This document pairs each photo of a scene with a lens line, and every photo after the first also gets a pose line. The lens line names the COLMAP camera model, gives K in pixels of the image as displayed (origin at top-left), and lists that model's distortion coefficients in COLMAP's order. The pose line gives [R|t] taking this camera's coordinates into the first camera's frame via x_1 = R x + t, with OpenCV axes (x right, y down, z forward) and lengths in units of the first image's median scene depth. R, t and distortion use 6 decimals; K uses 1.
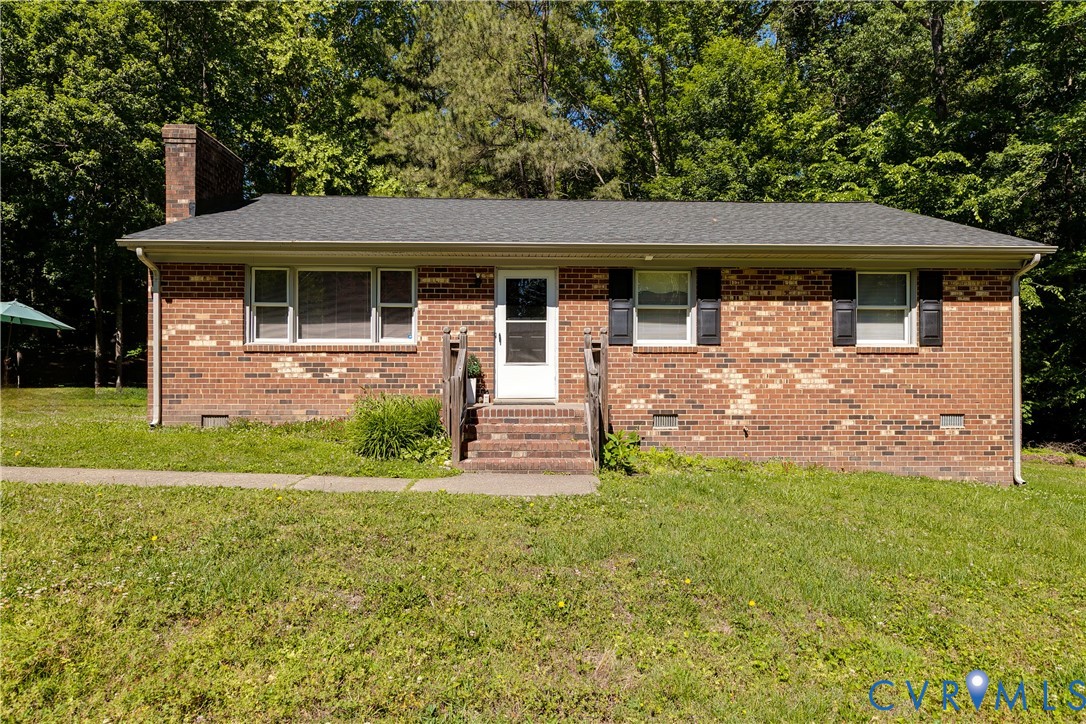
lens RADIAL K [[610.9, 0, 543.1], [0, 610.9, 364.0], [0, 0, 1]] dist [0.003531, -0.002200]
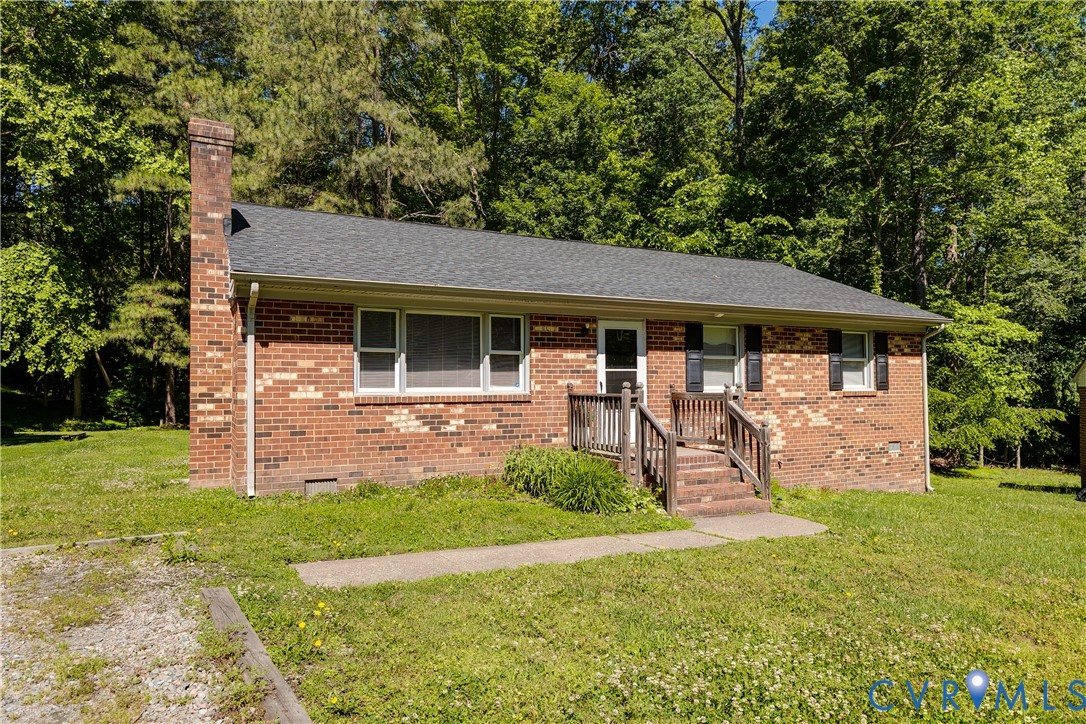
lens RADIAL K [[682.4, 0, 547.0], [0, 682.4, 361.8], [0, 0, 1]] dist [0.000223, 0.000789]
pose [[0.899894, 0.009536, 0.436005, -0.655019], [0.002018, 0.999659, -0.026028, -0.053774], [-0.436105, 0.024302, 0.899568, 0.000496]]
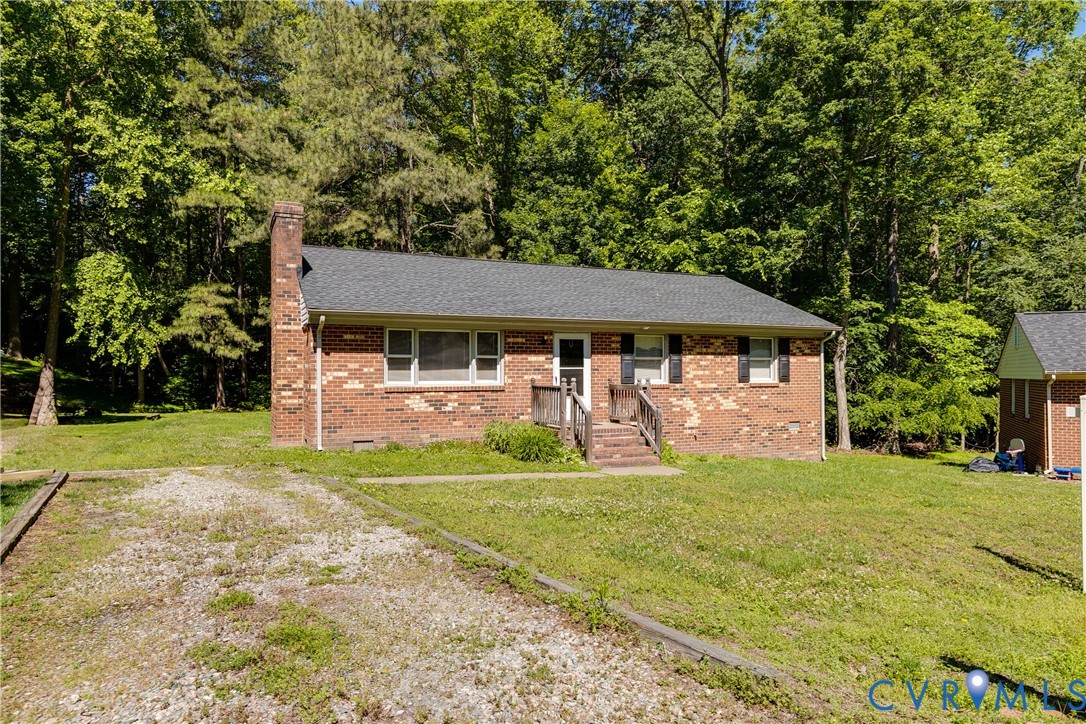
lens RADIAL K [[700.8, 0, 547.0], [0, 700.8, 360.6], [0, 0, 1]] dist [-0.001745, -0.002012]
pose [[0.916846, 0.002553, 0.399233, -0.759280], [0.000228, 0.999976, -0.006918, -0.076592], [-0.399241, 0.006434, 0.916824, -0.529736]]
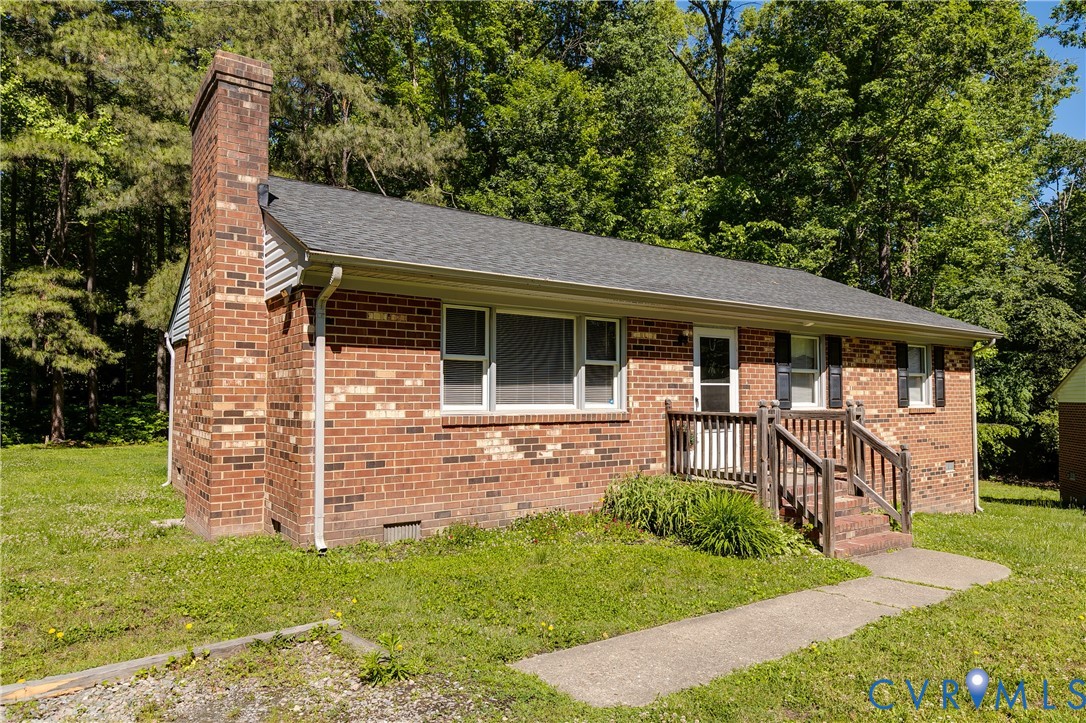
lens RADIAL K [[709.1, 0, 578.6], [0, 709.1, 364.2], [0, 0, 1]] dist [-0.001097, -0.000647]
pose [[0.816607, 0.025249, 0.576641, -0.811244], [-0.005600, 0.999342, -0.035826, -0.060804], [-0.577167, 0.026027, 0.816211, 0.248752]]
